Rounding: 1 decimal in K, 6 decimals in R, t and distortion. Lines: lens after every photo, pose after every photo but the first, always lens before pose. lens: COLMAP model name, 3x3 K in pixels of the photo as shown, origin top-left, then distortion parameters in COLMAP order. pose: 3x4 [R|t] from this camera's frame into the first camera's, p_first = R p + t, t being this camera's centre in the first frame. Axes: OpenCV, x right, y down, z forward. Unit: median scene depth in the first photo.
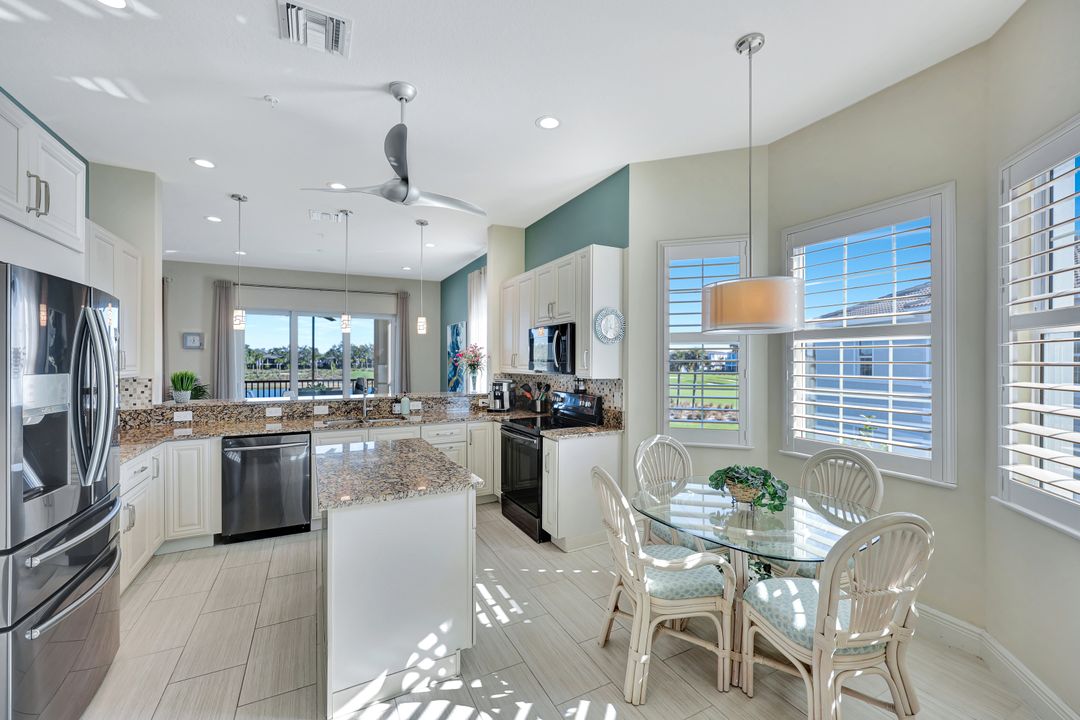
lens RADIAL K [[435.5, 0, 535.8], [0, 435.5, 363.6], [0, 0, 1]] dist [-0.009303, 0.000499]
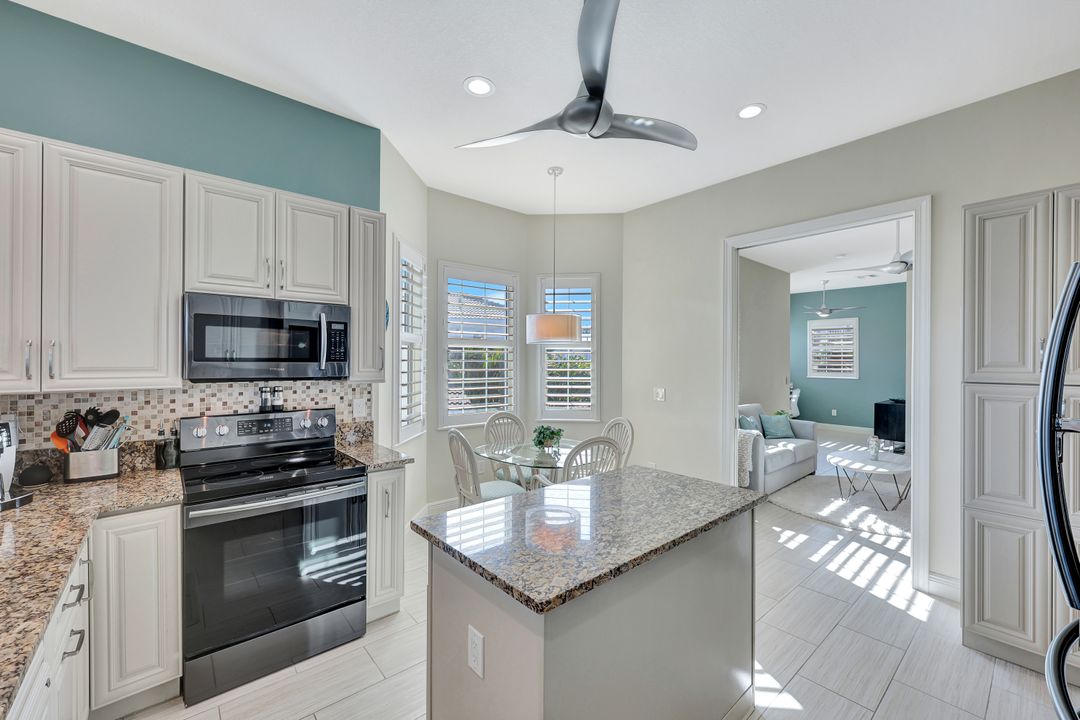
lens RADIAL K [[435.5, 0, 550.9], [0, 435.5, 360.8], [0, 0, 1]] dist [-0.009303, 0.000499]
pose [[-0.243015, -0.005866, 0.970005, -0.918819], [-0.003232, 0.999981, 0.005237, -0.014061], [-0.970017, -0.001862, -0.243029, 1.152350]]
